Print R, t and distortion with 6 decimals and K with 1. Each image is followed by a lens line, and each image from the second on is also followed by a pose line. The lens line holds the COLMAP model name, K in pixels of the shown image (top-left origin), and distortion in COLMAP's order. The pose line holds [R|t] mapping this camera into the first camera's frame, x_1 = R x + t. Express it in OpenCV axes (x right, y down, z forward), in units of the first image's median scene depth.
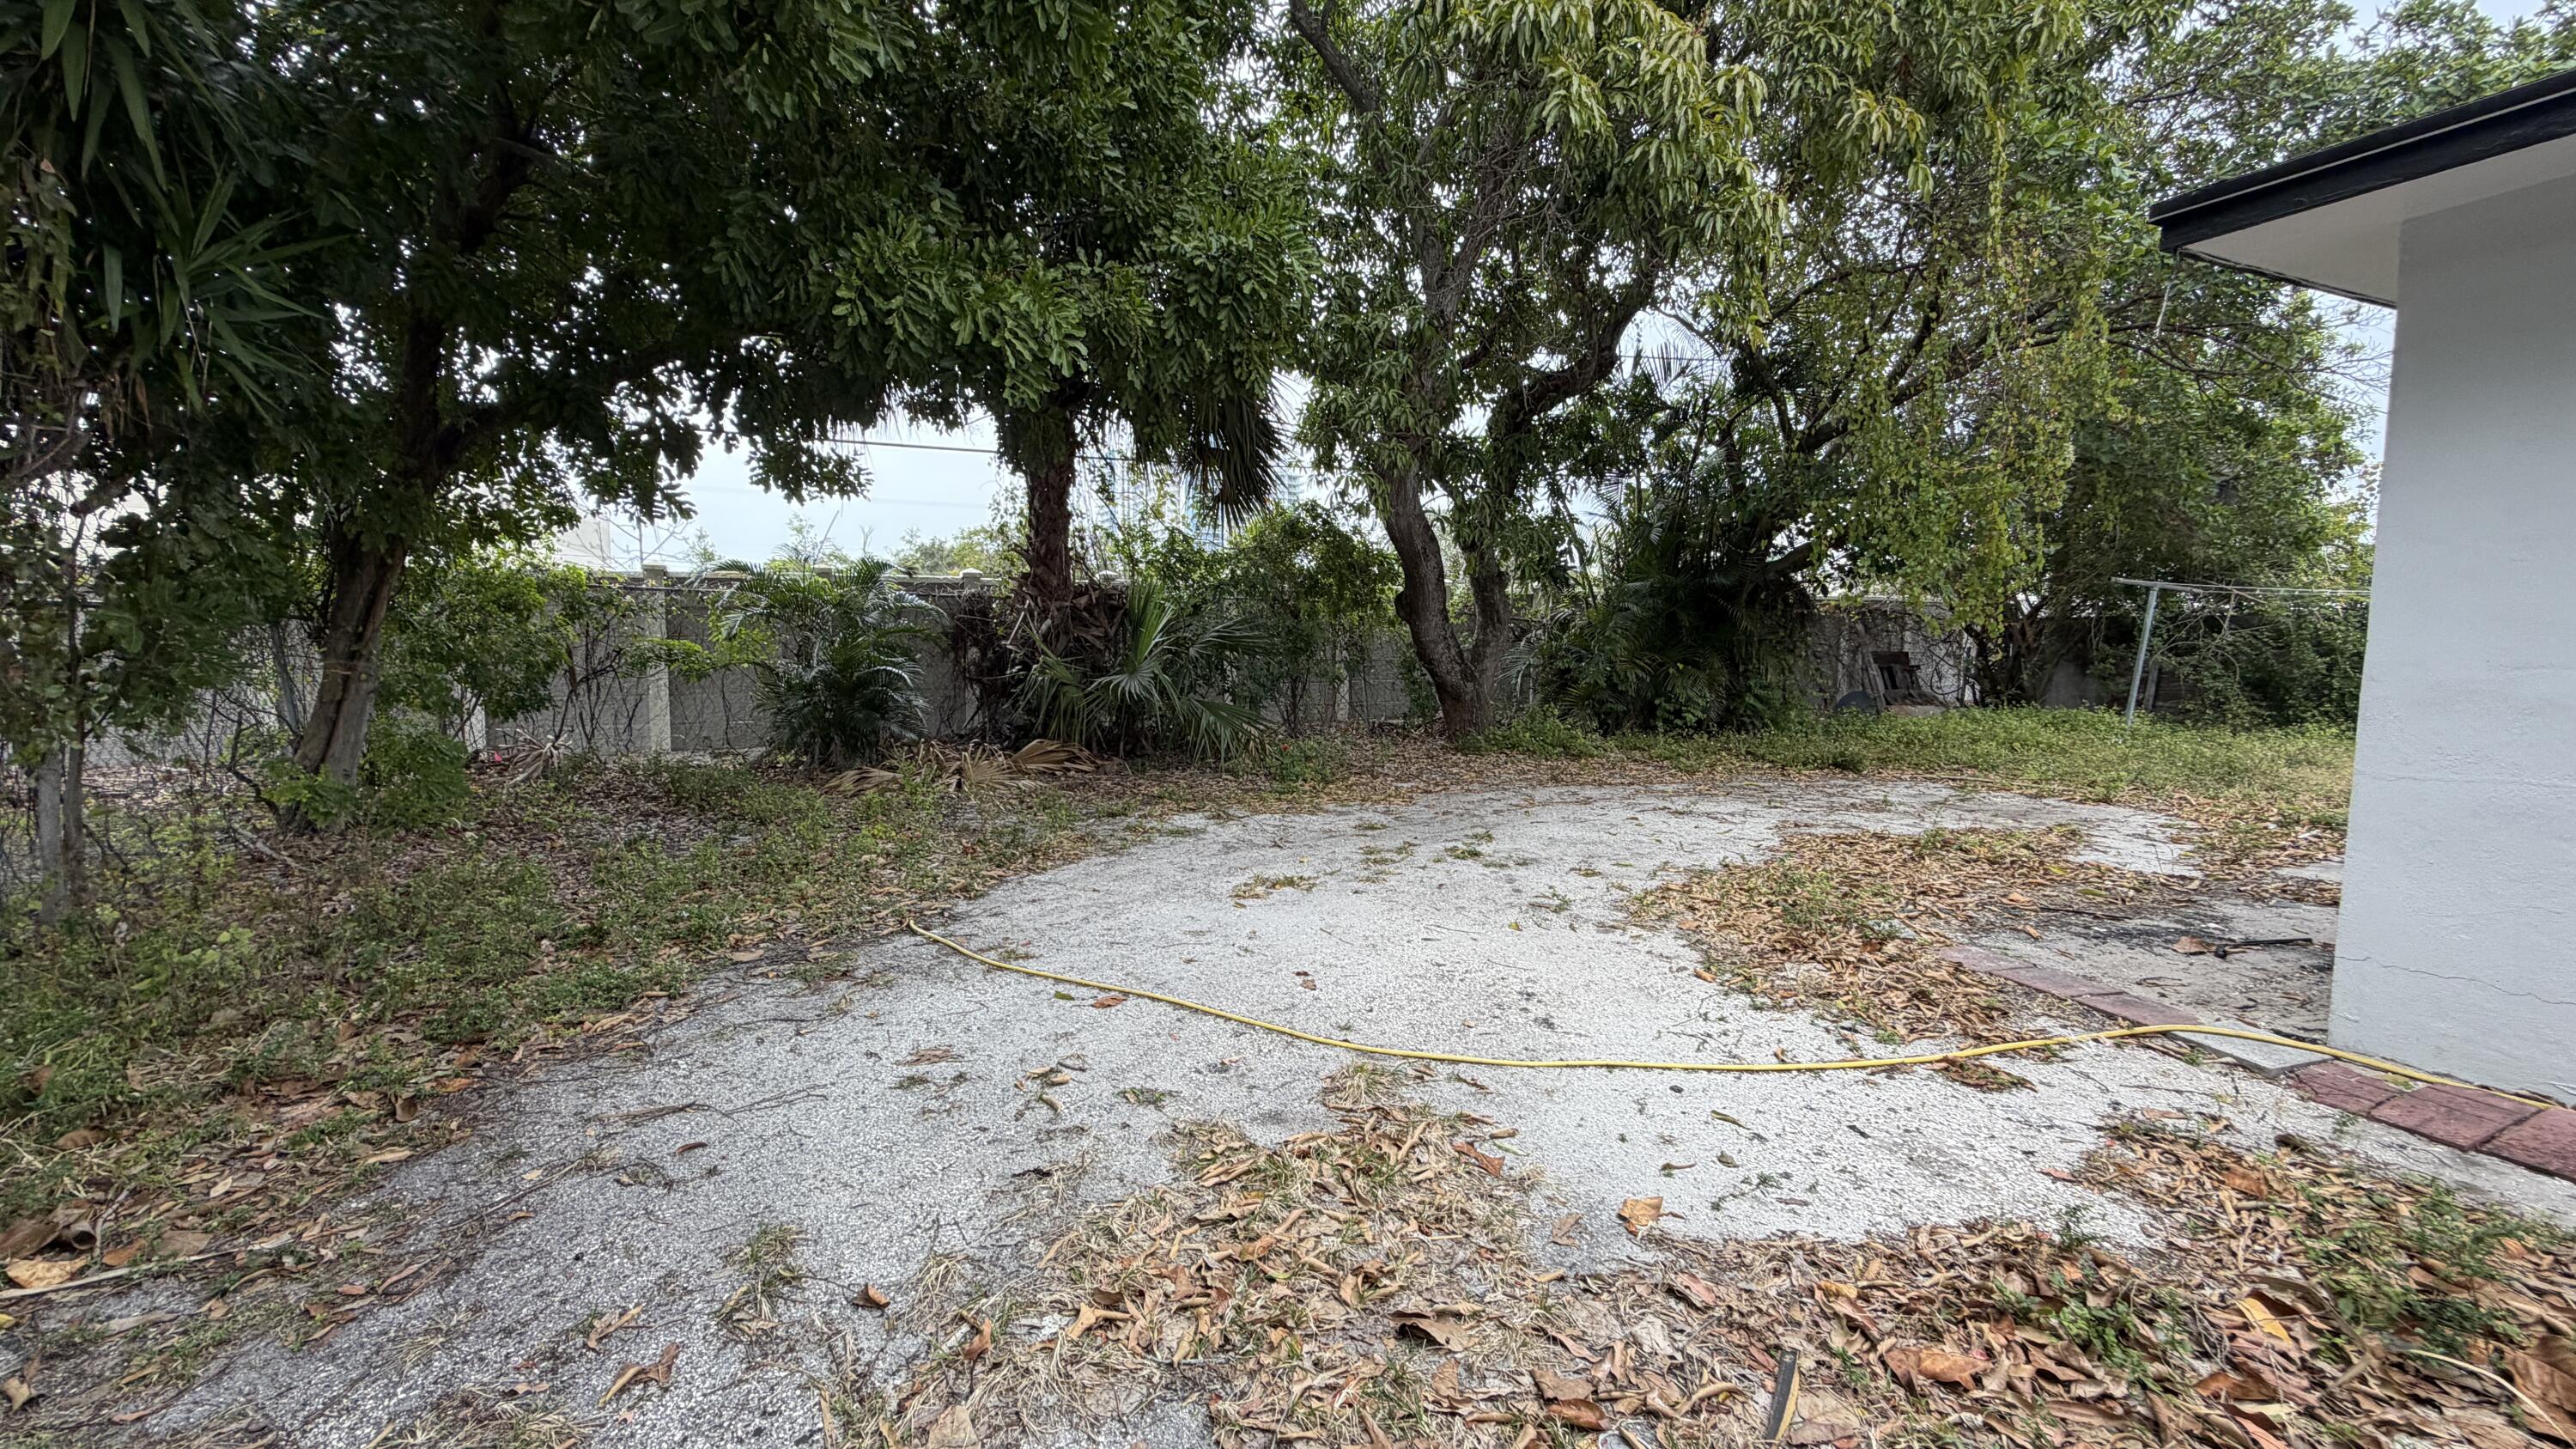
lens RADIAL K [[1026.4, 0, 1291.8], [0, 1026.4, 723.8], [0, 0, 1]] dist [-0.000818, 0.000457]
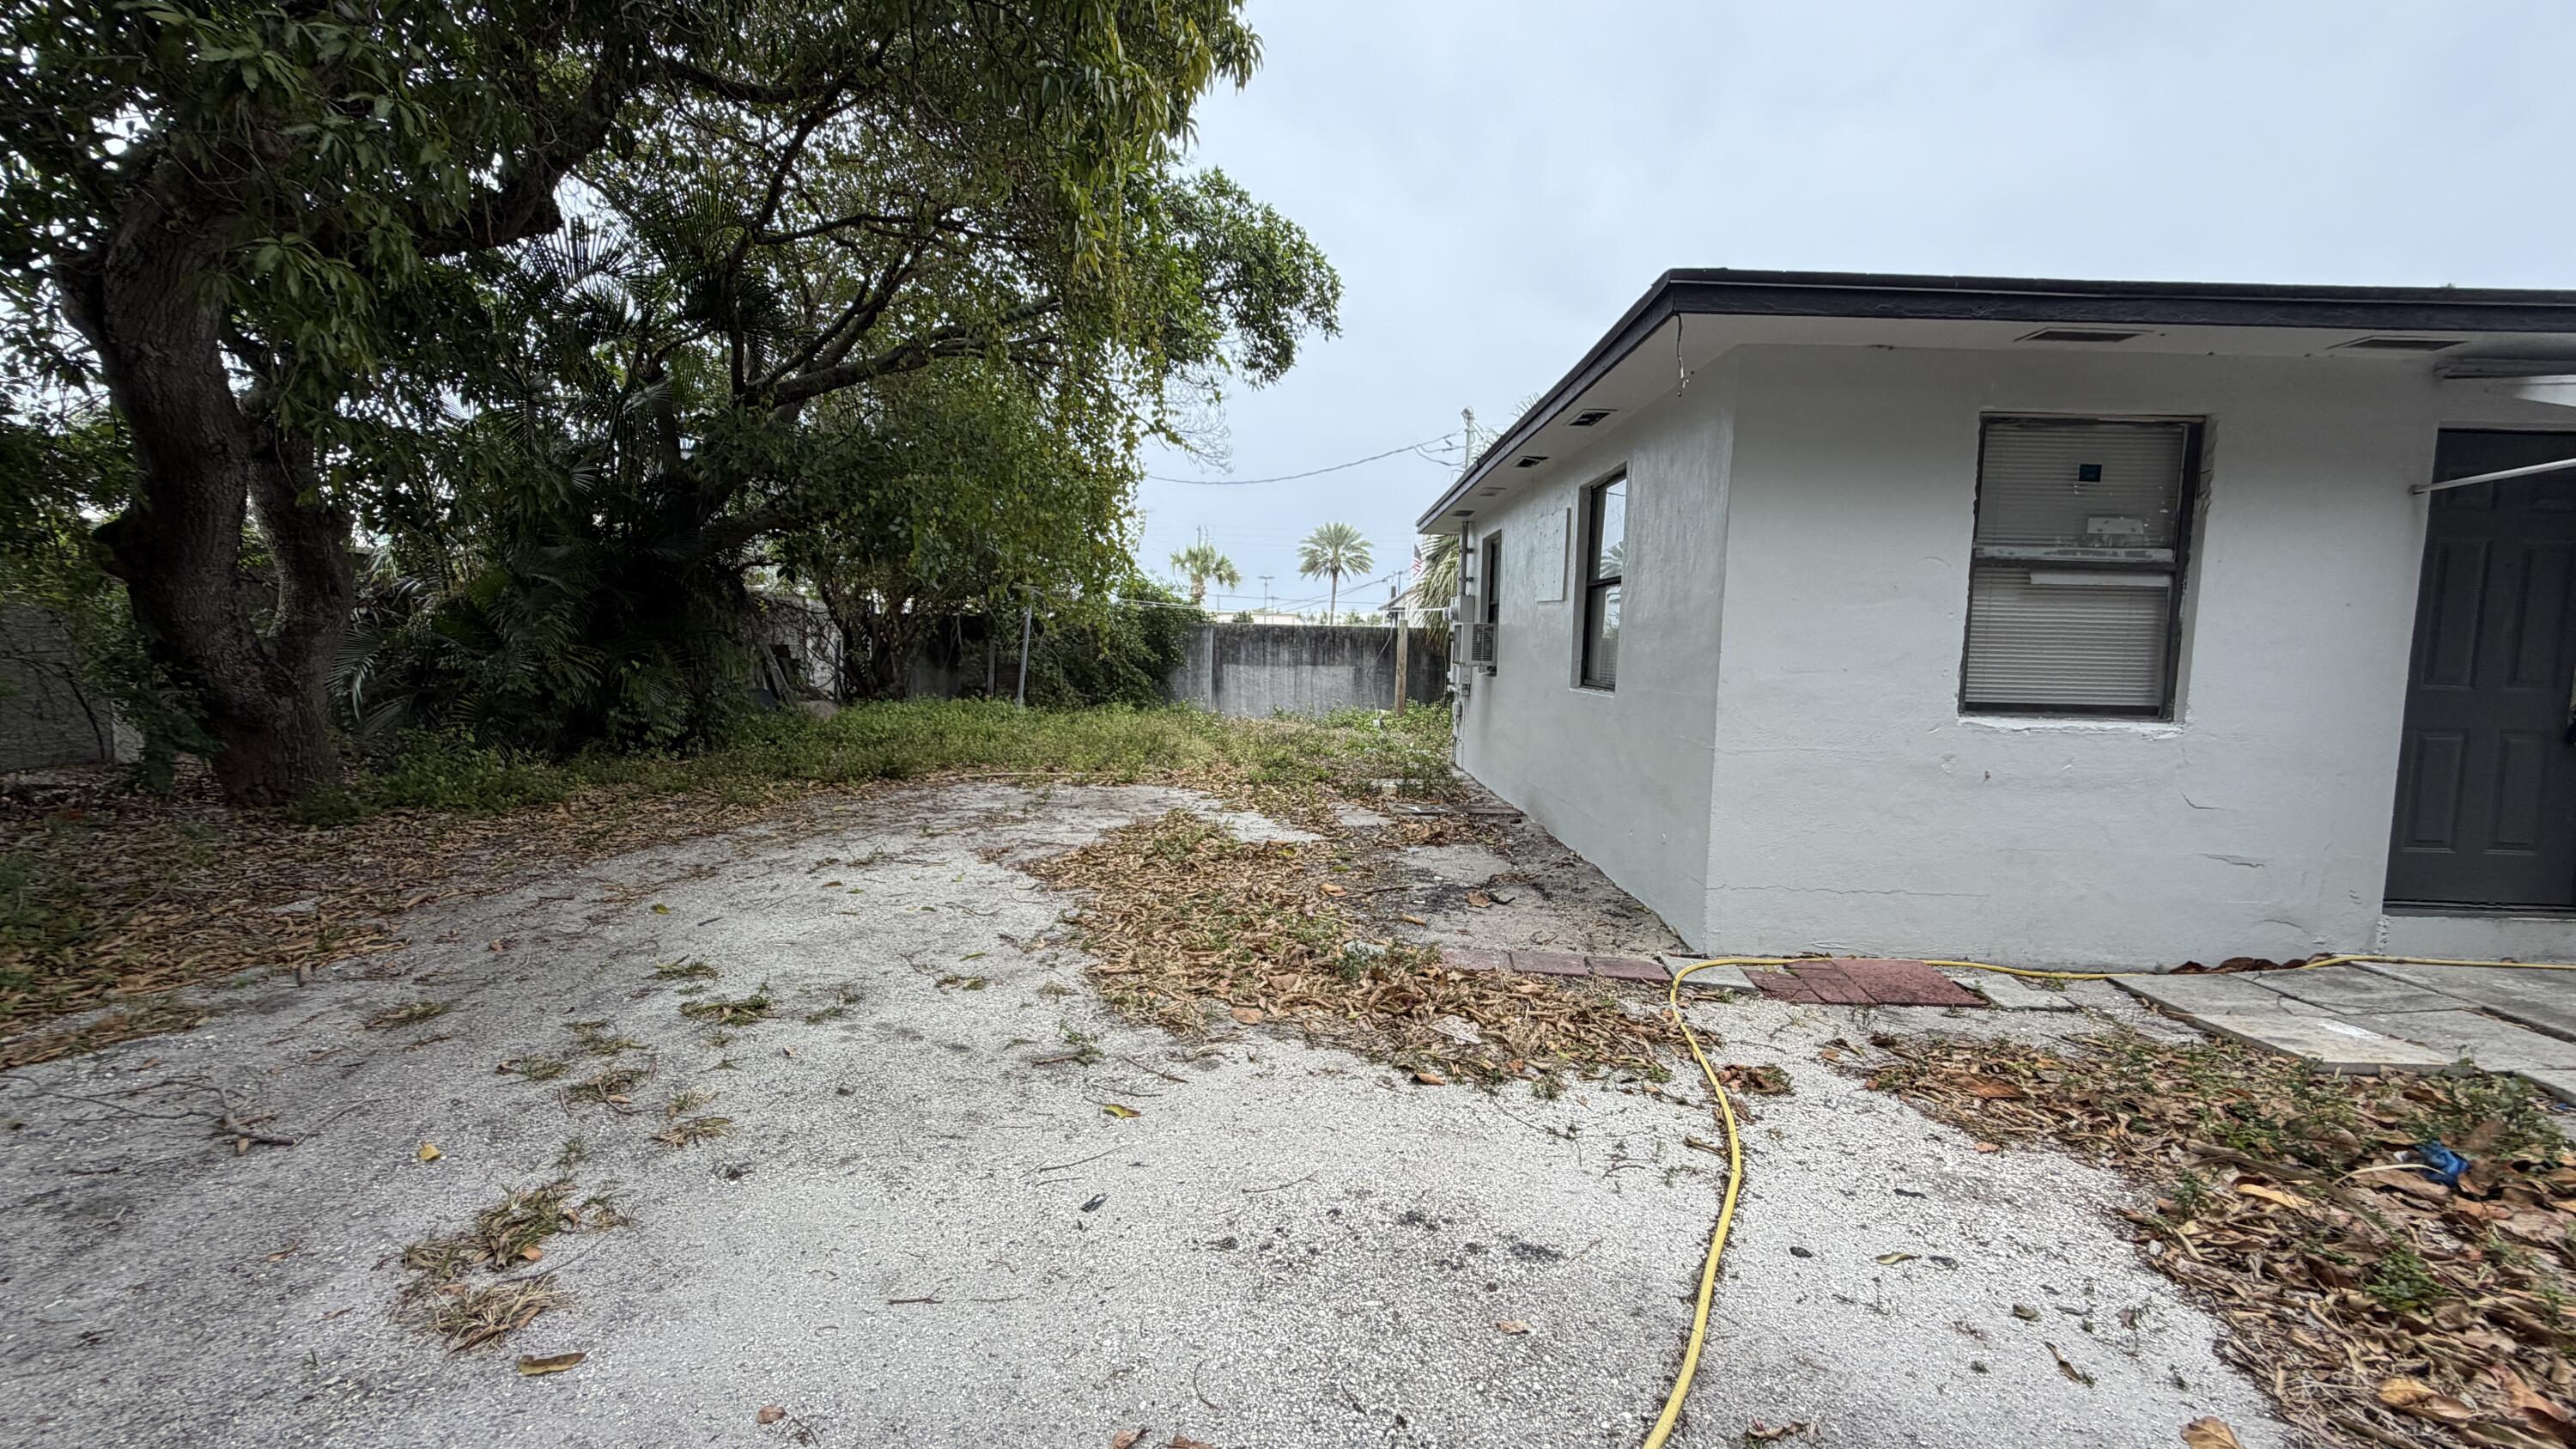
lens RADIAL K [[1026.4, 0, 1281.4], [0, 1026.4, 722.2], [0, 0, 1]] dist [-0.000818, 0.000457]
pose [[0.408183, -0.062720, 0.910743, -0.112278], [0.055410, 0.997500, 0.043860, -0.020873], [-0.911217, 0.032561, 0.410638, 0.267321]]
